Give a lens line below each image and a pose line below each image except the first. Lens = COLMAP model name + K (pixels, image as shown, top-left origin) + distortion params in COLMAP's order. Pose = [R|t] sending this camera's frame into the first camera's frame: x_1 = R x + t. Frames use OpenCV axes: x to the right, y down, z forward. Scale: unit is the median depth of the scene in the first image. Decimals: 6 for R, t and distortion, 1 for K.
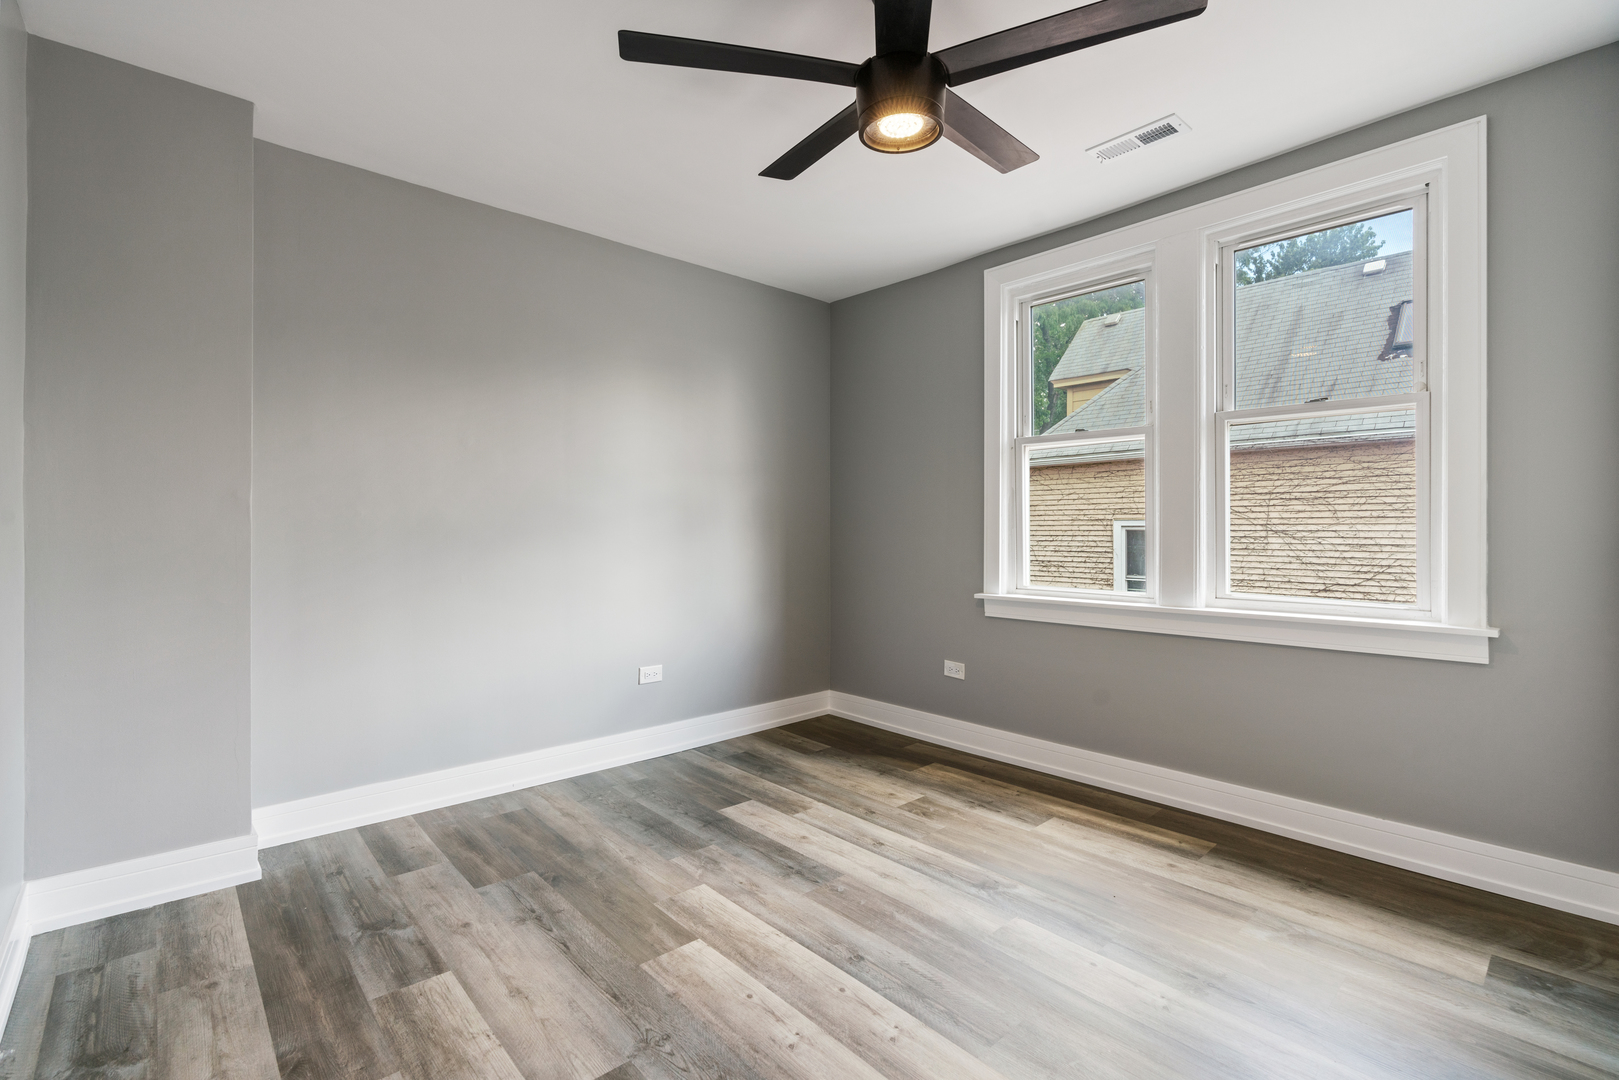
lens RADIAL K [[734.8, 0, 810.3], [0, 734.8, 534.0], [0, 0, 1]] dist [0.002329, -0.000027]
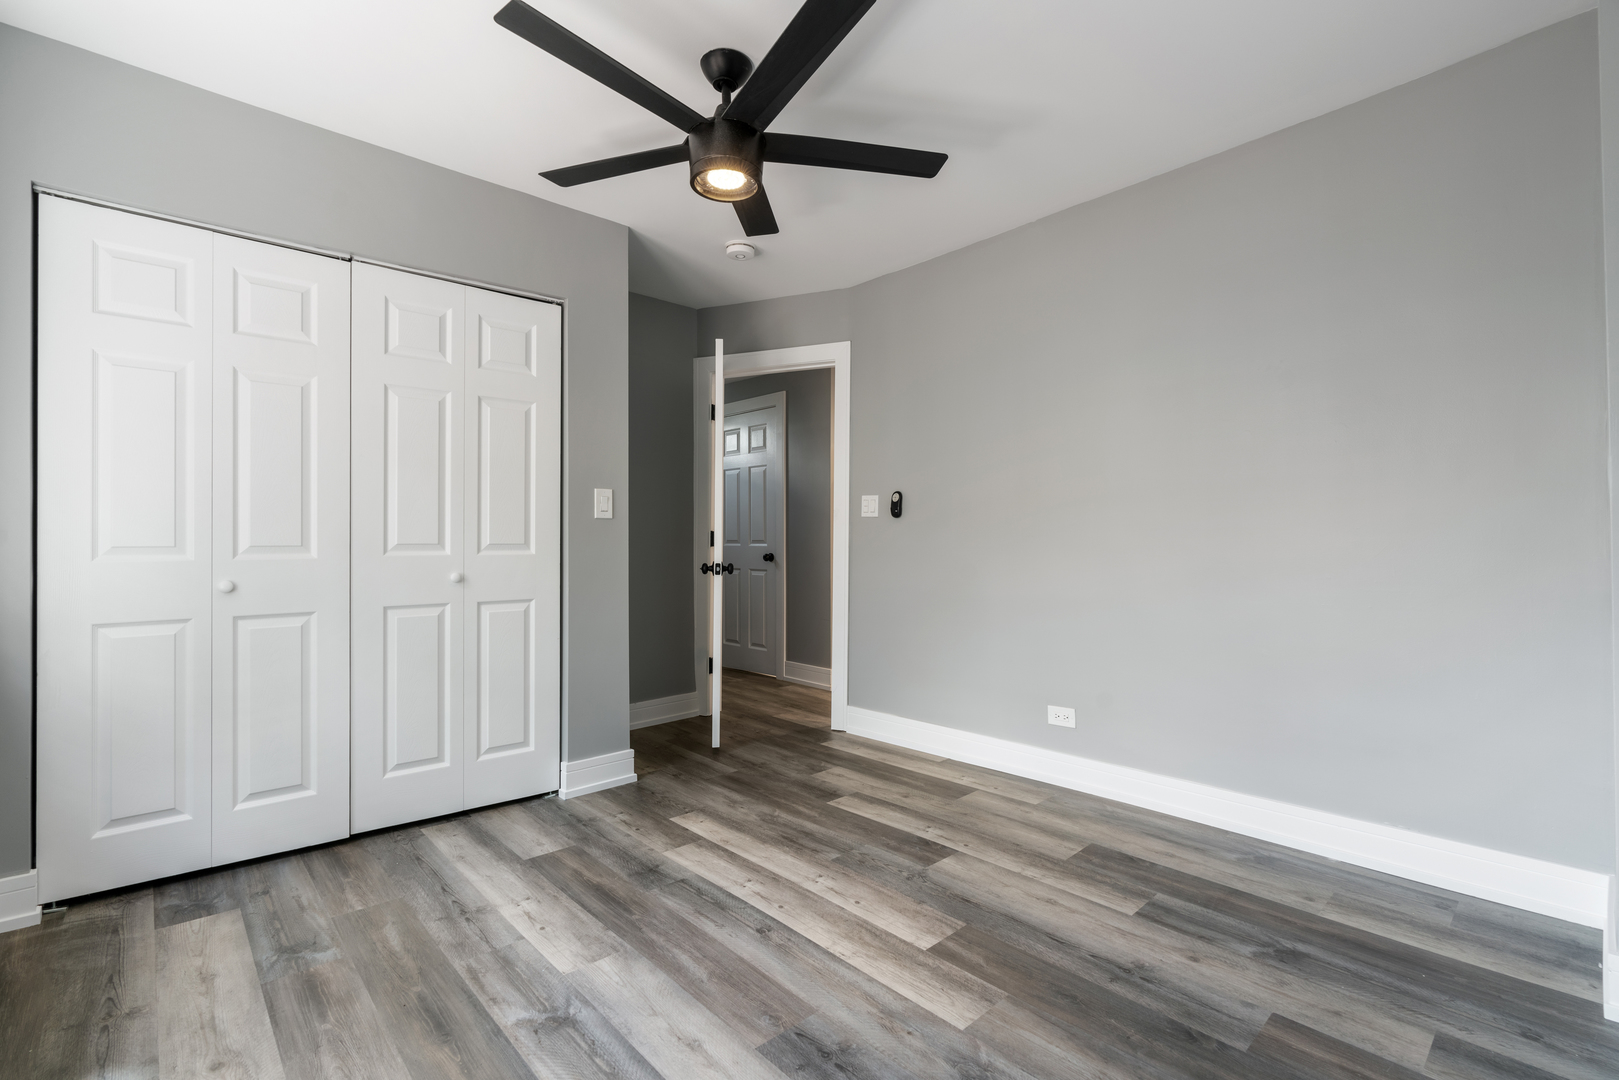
lens RADIAL K [[732.9, 0, 806.6], [0, 732.9, 534.6], [0, 0, 1]] dist [0.002611, -0.000023]
pose [[-0.999983, 0.005805, -0.000045, -0.001687], [0.005804, 0.999969, 0.005227, 0.009860], [0.000075, 0.005226, -0.999986, 1.945406]]
